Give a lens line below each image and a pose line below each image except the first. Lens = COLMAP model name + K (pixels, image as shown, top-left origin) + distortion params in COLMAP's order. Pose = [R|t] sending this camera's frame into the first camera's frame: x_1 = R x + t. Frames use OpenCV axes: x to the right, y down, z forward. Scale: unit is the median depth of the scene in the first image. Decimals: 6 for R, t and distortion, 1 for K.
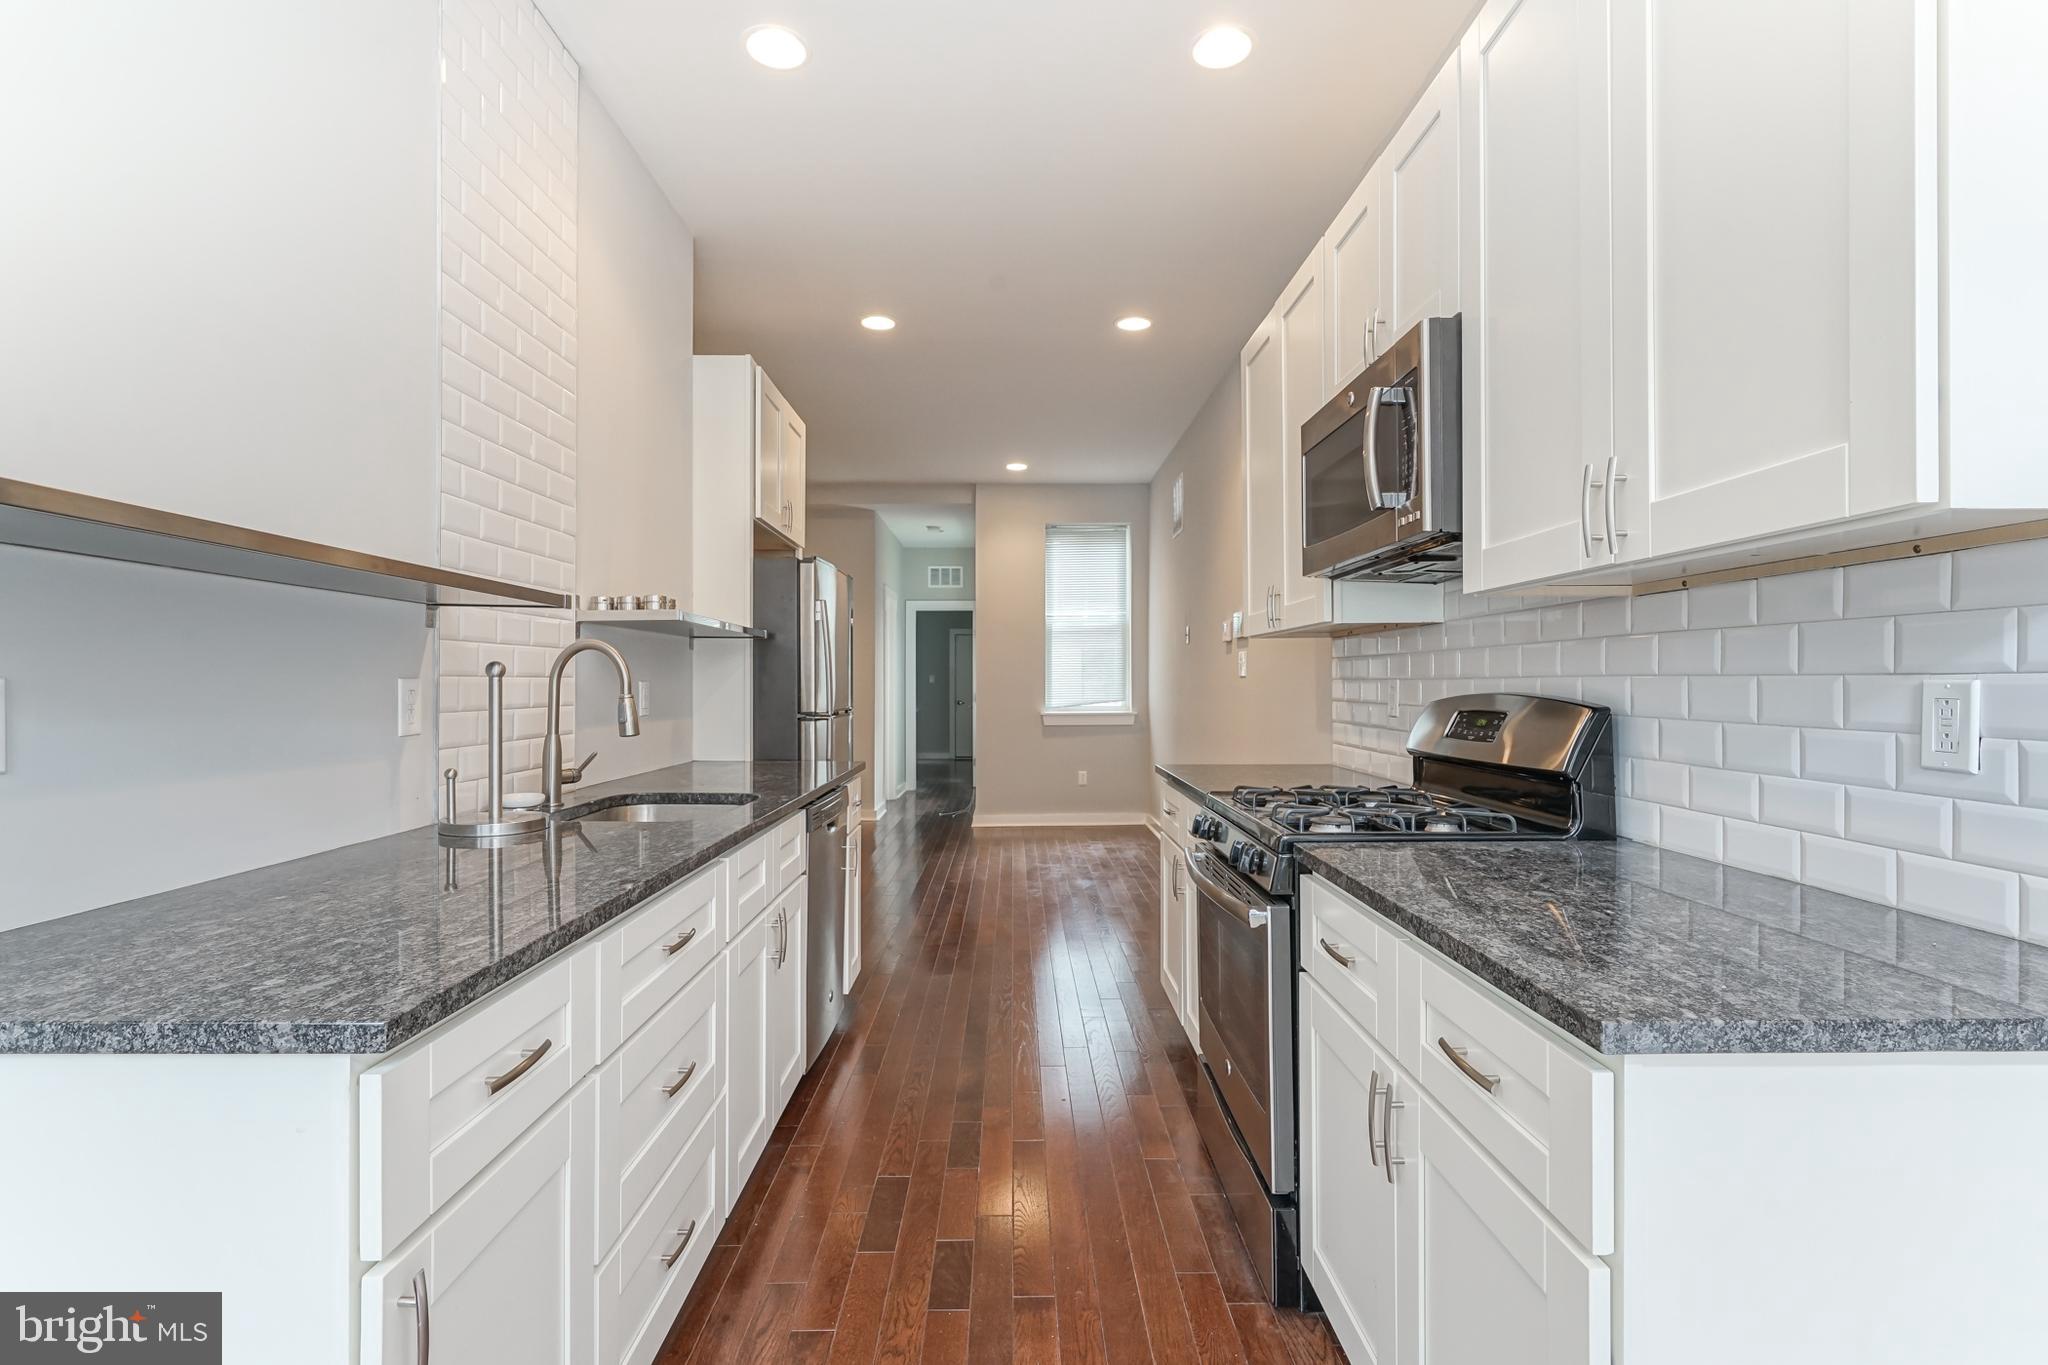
lens RADIAL K [[970.6, 0, 994.6], [0, 970.6, 679.2], [0, 0, 1]] dist [0.002019, 0.000410]
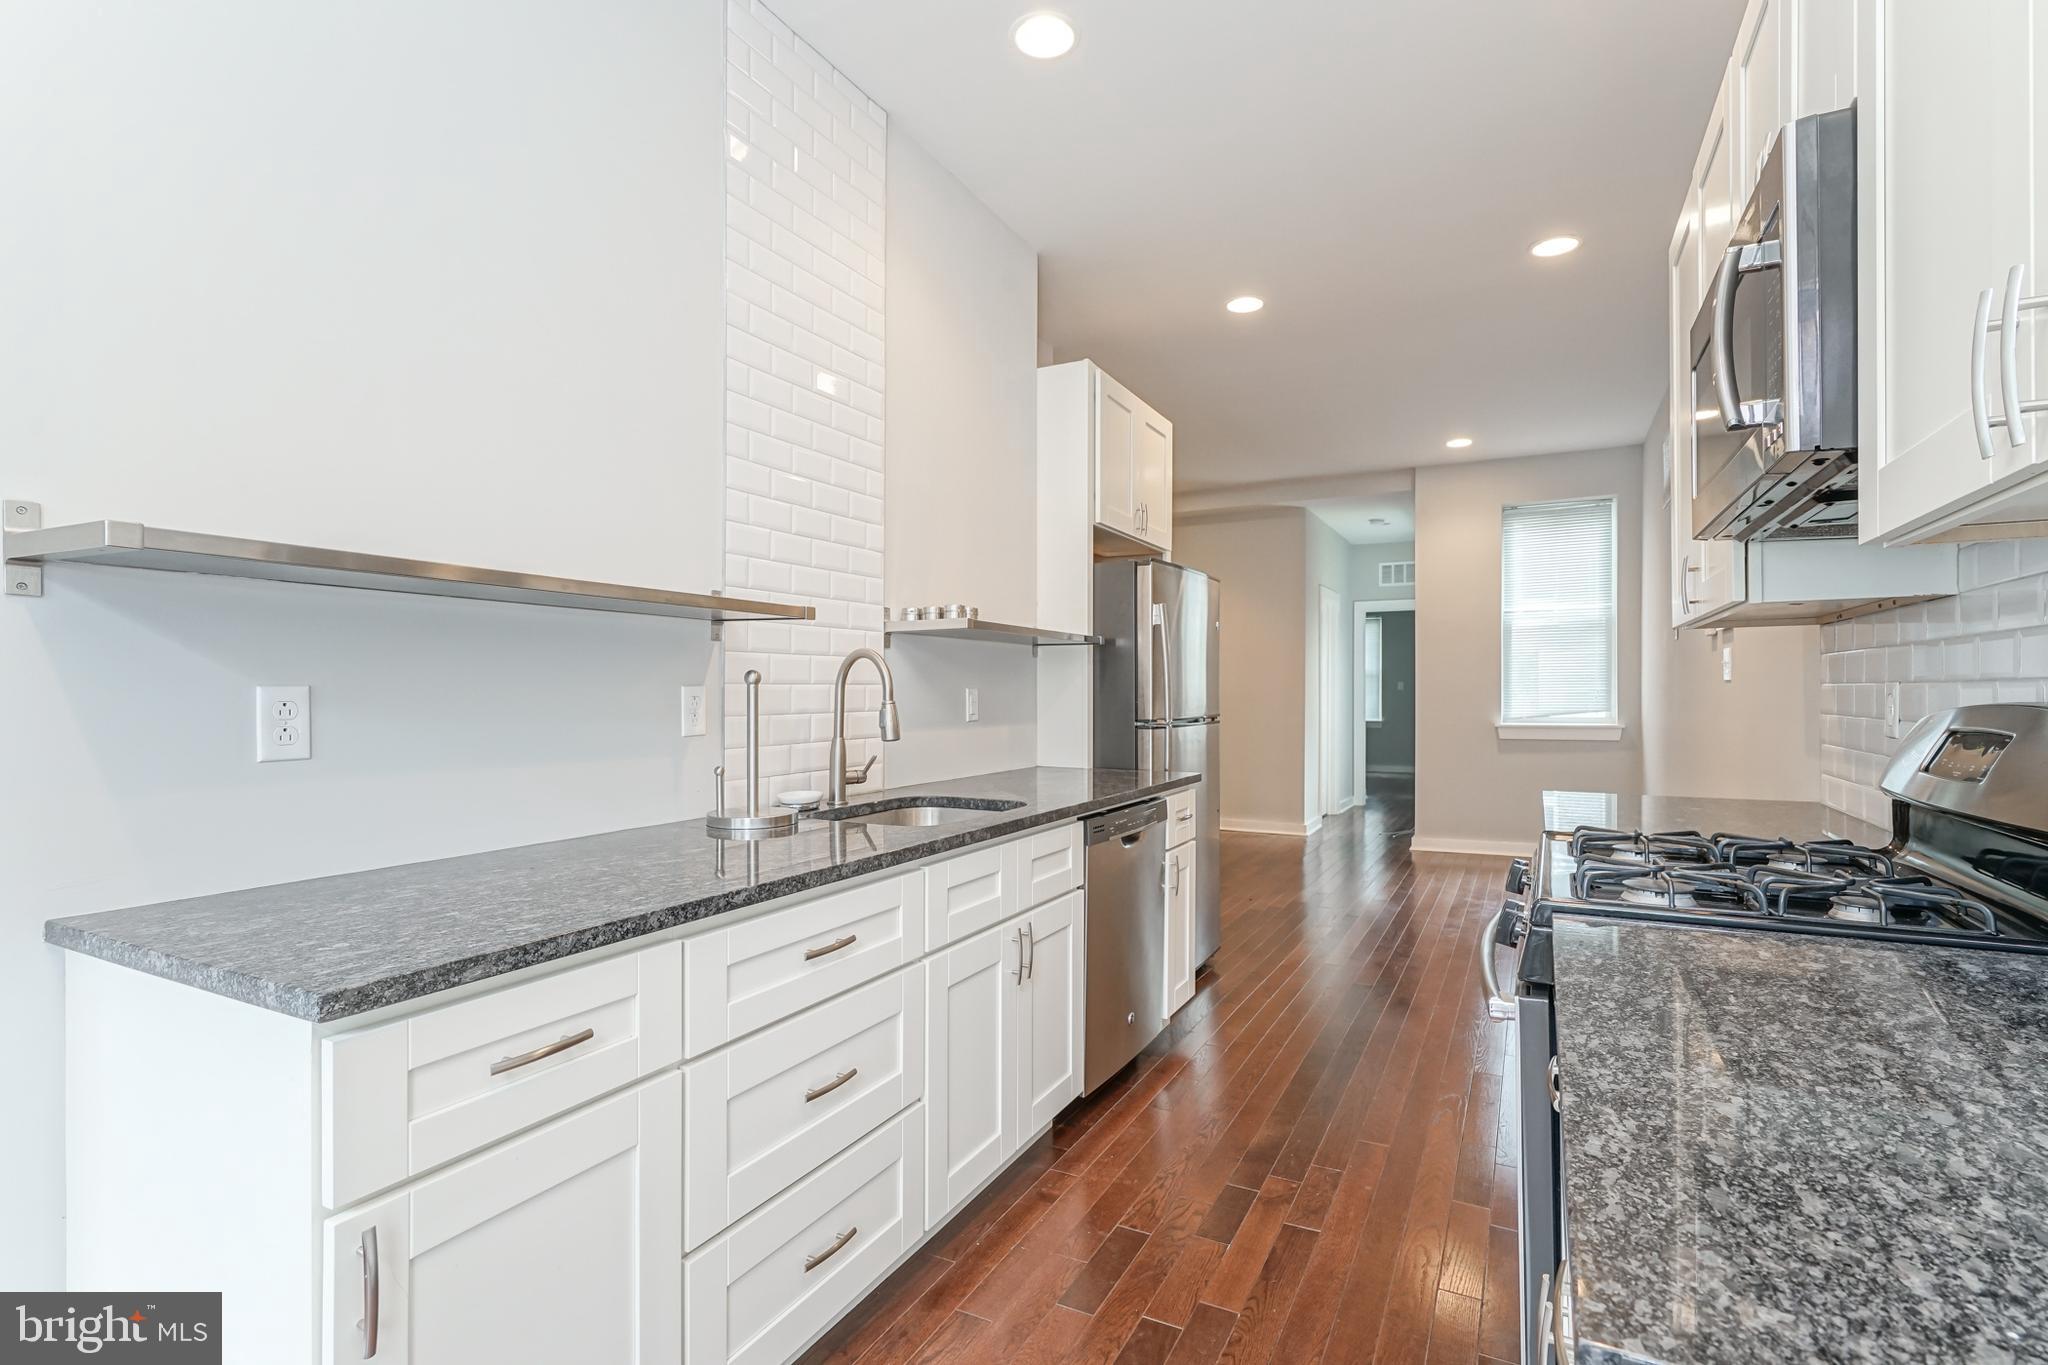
lens RADIAL K [[959.4, 0, 1033.3], [0, 959.4, 688.5], [0, 0, 1]] dist [-0.002598, 0.000402]
pose [[0.887329, -0.002378, -0.461131, 0.219244], [0.003133, 0.999995, 0.000872, 0.002169], [0.461127, -0.002219, 0.887332, 0.151519]]
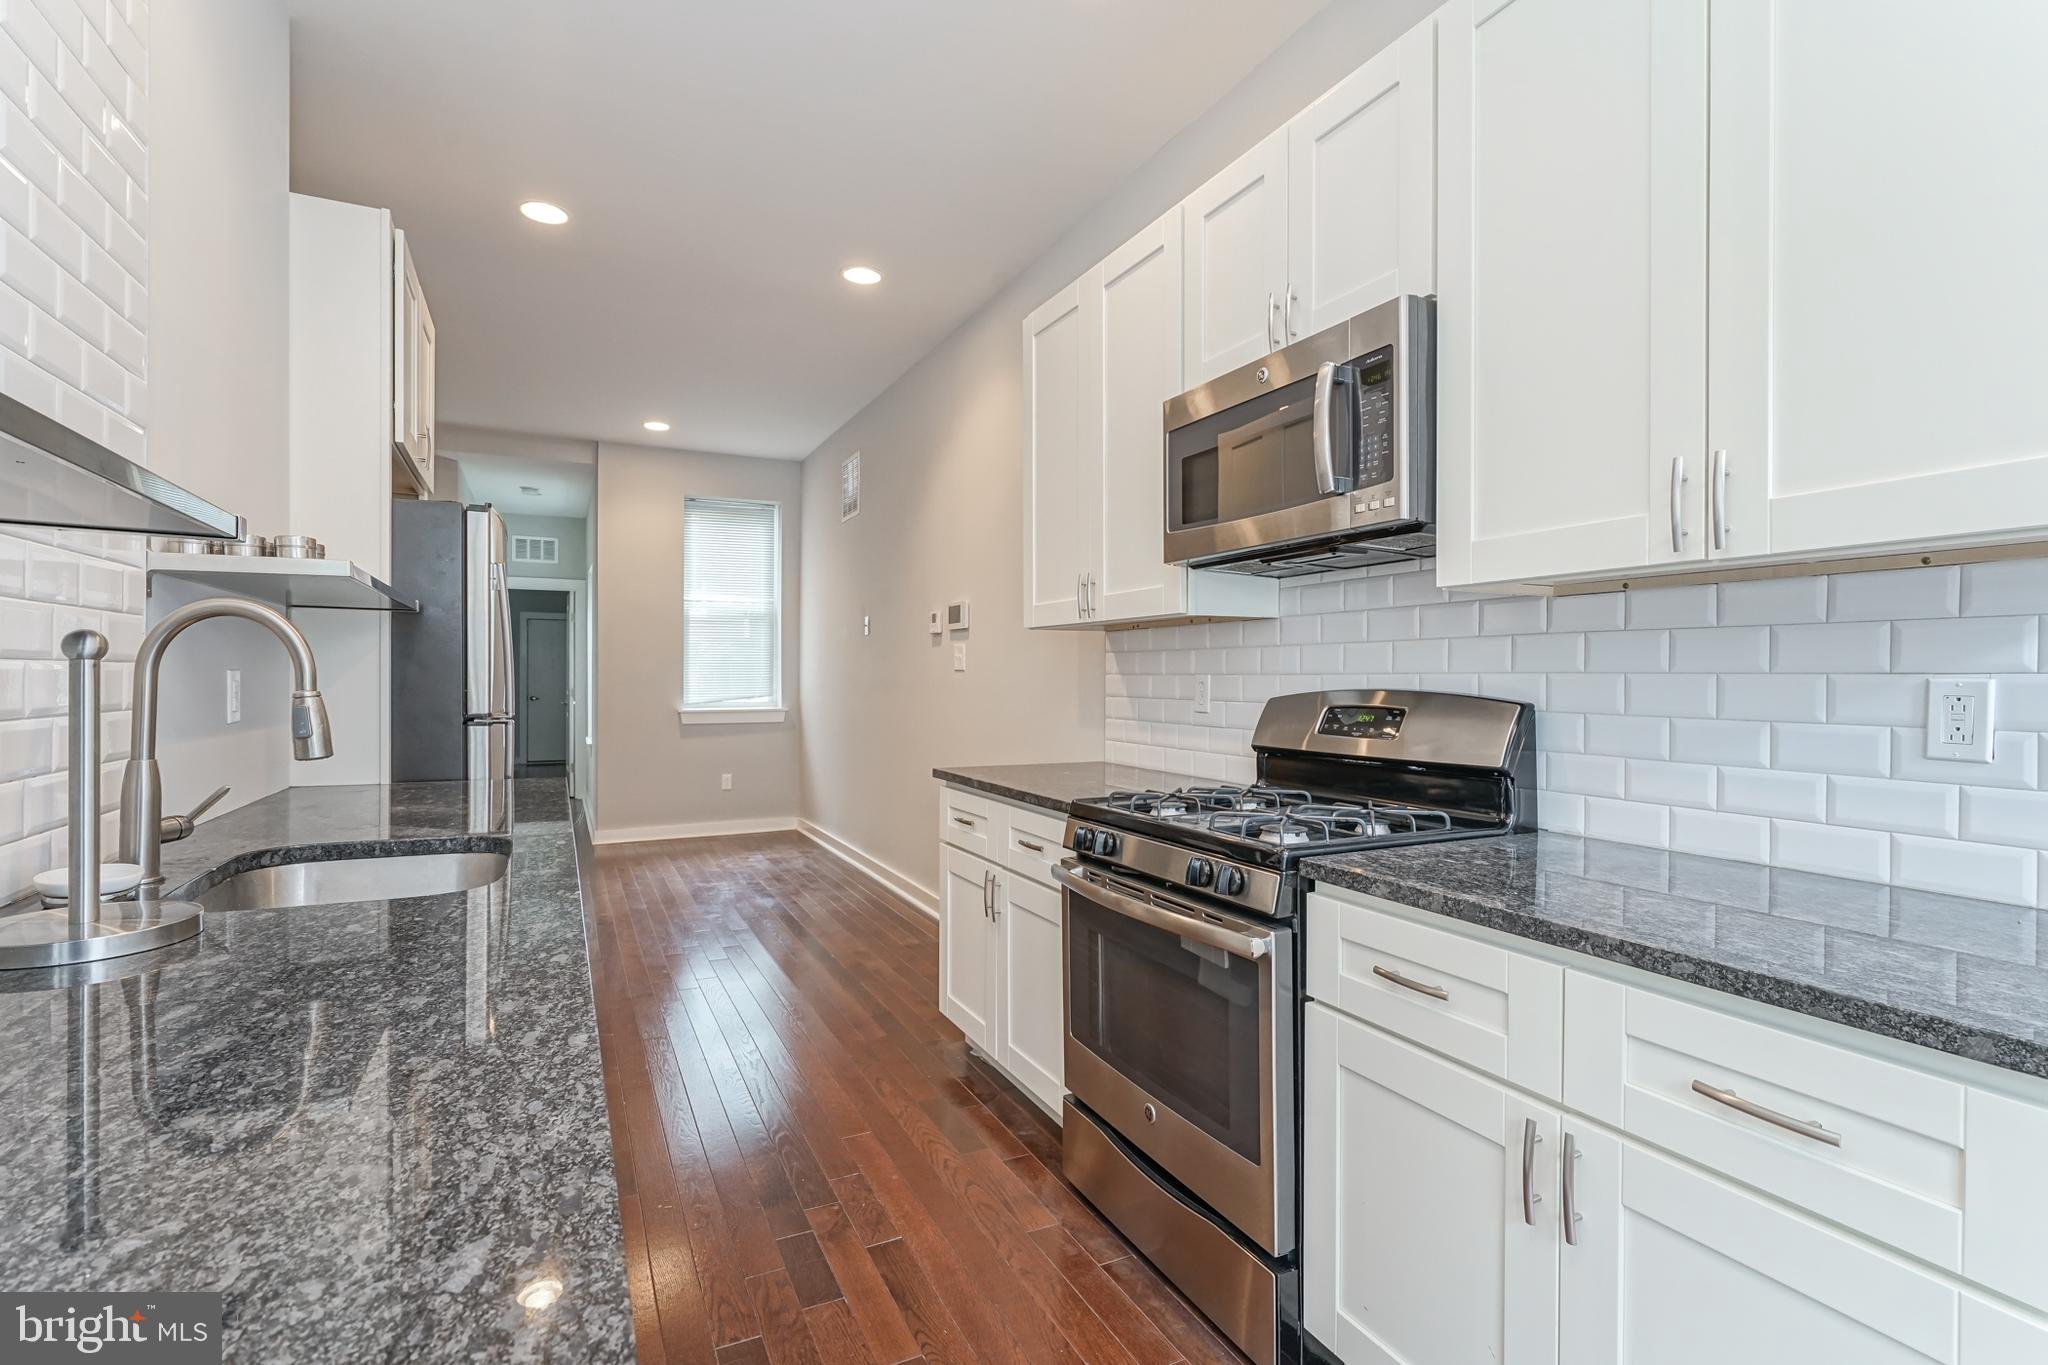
lens RADIAL K [[970.6, 0, 994.6], [0, 970.6, 679.2], [0, 0, 1]] dist [0.002019, 0.000410]
pose [[0.895515, 0.004841, 0.445006, -0.249246], [-0.007590, 0.999962, 0.004398, 0.002150], [-0.444967, -0.007316, 0.895517, 0.243373]]
